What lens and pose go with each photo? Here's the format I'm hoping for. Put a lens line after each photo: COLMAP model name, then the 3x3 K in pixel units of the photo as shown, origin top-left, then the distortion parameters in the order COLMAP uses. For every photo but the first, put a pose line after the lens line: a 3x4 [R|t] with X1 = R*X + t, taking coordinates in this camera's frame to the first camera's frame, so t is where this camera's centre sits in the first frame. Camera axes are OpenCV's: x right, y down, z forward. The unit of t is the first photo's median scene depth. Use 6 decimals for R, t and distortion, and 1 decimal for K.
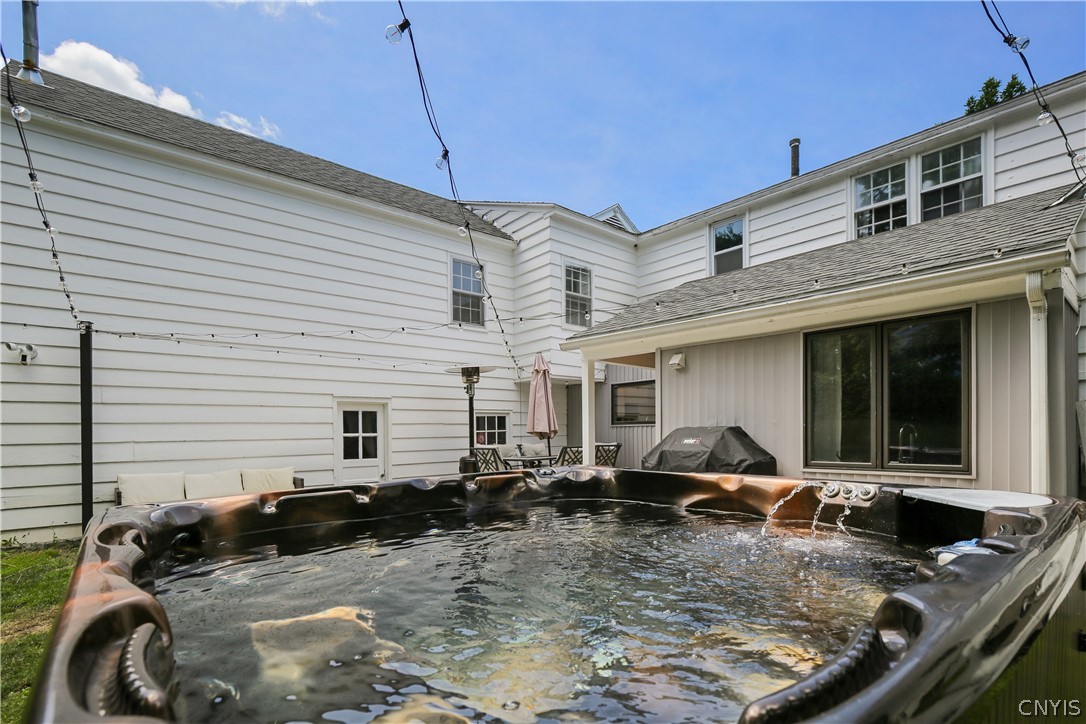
lens RADIAL K [[516.0, 0, 543.2], [0, 516.0, 429.9], [0, 0, 1]] dist [0.000422, -0.000717]
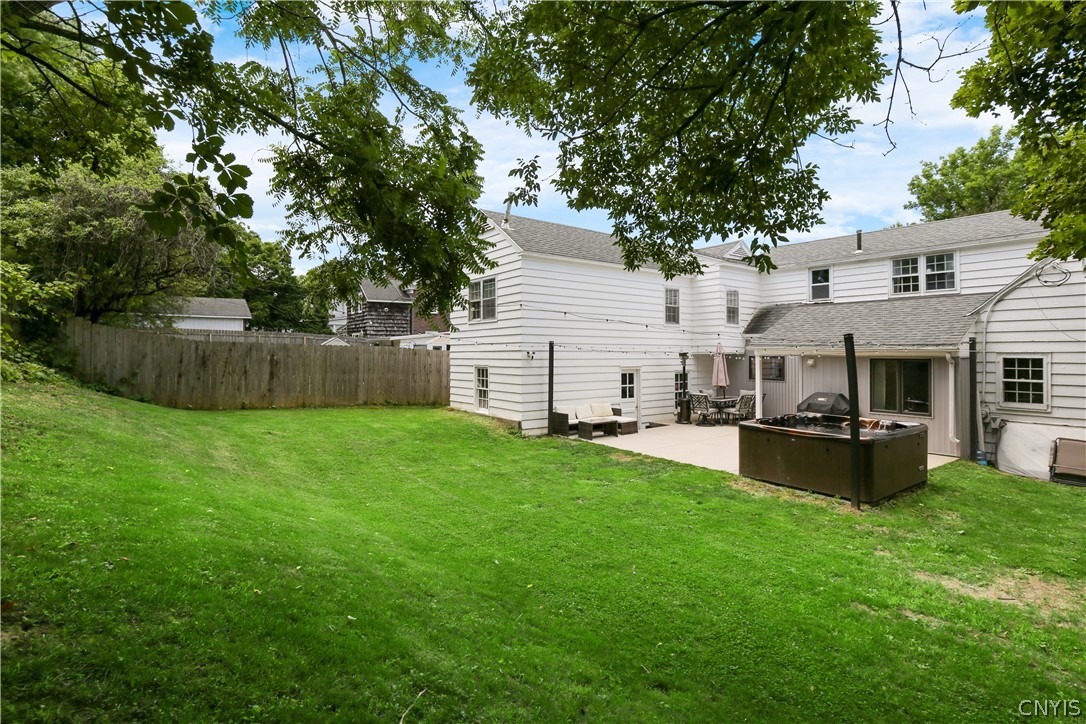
lens RADIAL K [[516.0, 0, 551.6], [0, 516.0, 335.3], [0, 0, 1]] dist [0.000422, -0.000717]
pose [[0.998430, 0.015223, -0.053912, -0.536839], [-0.016908, 0.999378, -0.030944, -0.113631], [0.053407, 0.031807, 0.998066, -0.943485]]
